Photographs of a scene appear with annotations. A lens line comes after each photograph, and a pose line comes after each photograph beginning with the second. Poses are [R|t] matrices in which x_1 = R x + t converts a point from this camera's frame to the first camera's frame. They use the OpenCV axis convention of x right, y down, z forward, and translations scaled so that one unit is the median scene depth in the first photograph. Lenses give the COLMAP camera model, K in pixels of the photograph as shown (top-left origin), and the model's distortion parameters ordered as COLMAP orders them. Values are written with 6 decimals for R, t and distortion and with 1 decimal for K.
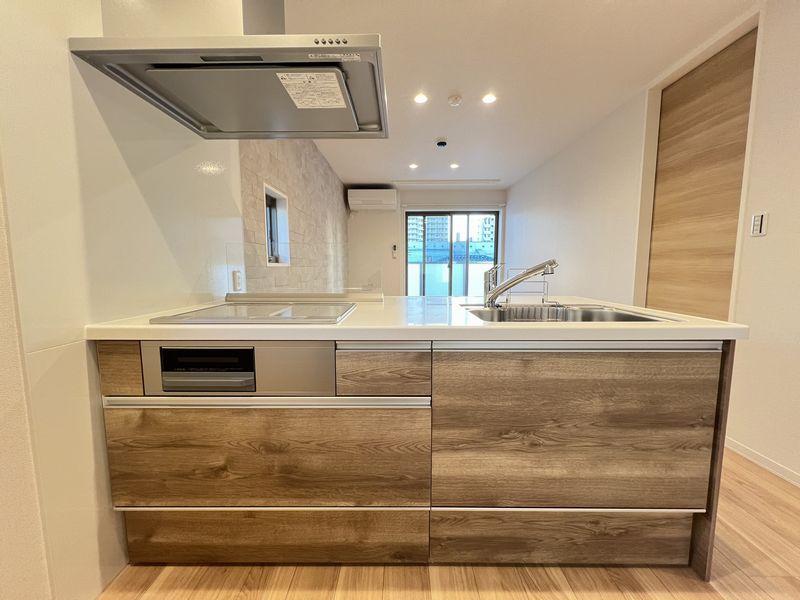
lens RADIAL K [[320.8, 0, 399.6], [0, 320.8, 300.2], [0, 0, 1]] dist [0.000009, -0.000120]
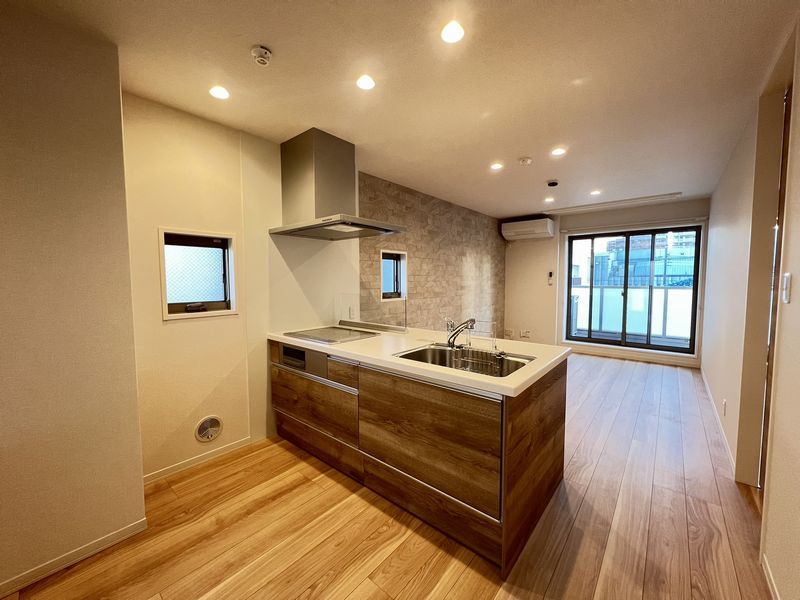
lens RADIAL K [[320.8, 0, 399.6], [0, 320.8, 299.2], [0, 0, 1]] dist [0.000009, -0.000120]
pose [[0.767500, 0.040867, -0.639745, 1.450026], [-0.066494, 0.997658, -0.016042, -0.217638], [0.637591, 0.054851, 0.768420, -0.336317]]
